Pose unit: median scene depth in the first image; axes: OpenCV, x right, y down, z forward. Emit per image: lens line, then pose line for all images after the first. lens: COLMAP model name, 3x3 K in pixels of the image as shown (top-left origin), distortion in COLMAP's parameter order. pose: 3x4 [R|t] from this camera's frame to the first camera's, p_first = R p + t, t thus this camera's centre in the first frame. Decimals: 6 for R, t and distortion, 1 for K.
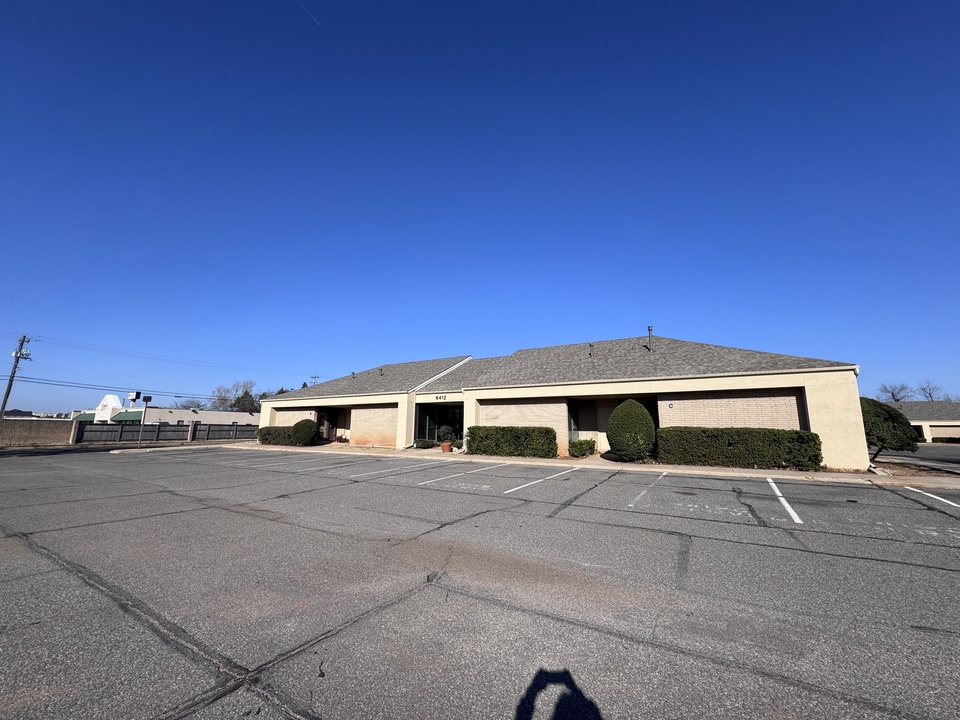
lens RADIAL K [[388.7, 0, 480.0], [0, 388.7, 360.0], [0, 0, 1]] dist [0.000831, 0.000030]
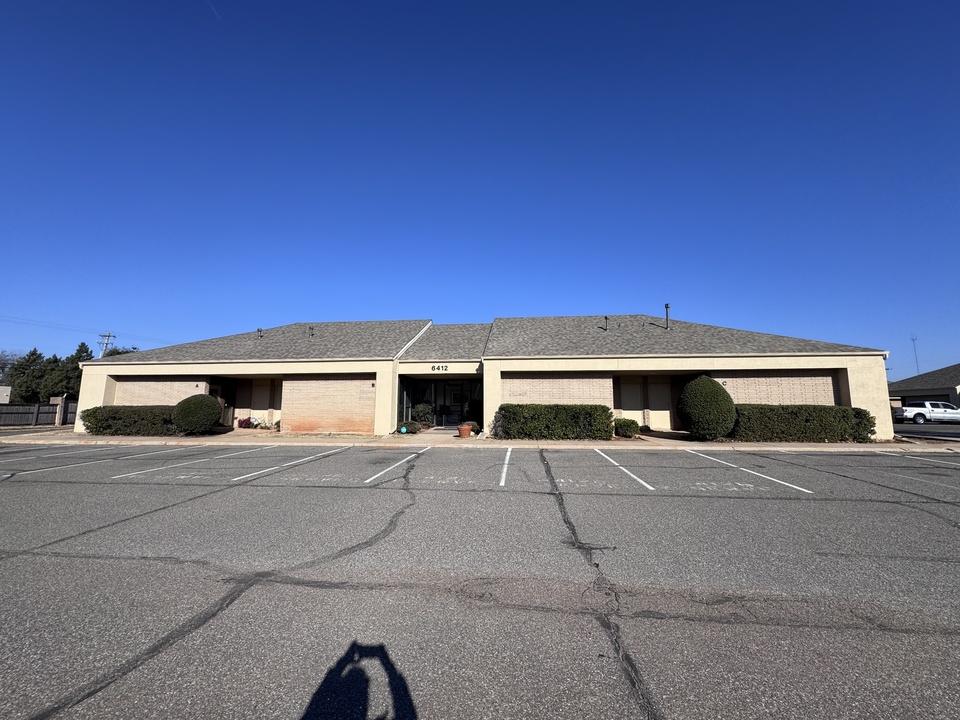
lens RADIAL K [[388.7, 0, 480.0], [0, 388.7, 360.0], [0, 0, 1]] dist [0.000831, 0.000030]
pose [[0.903336, 0.047842, 0.426256, -0.364307], [-0.069475, 0.996958, 0.035337, 0.048340], [-0.423269, -0.061535, 0.903912, 0.267465]]
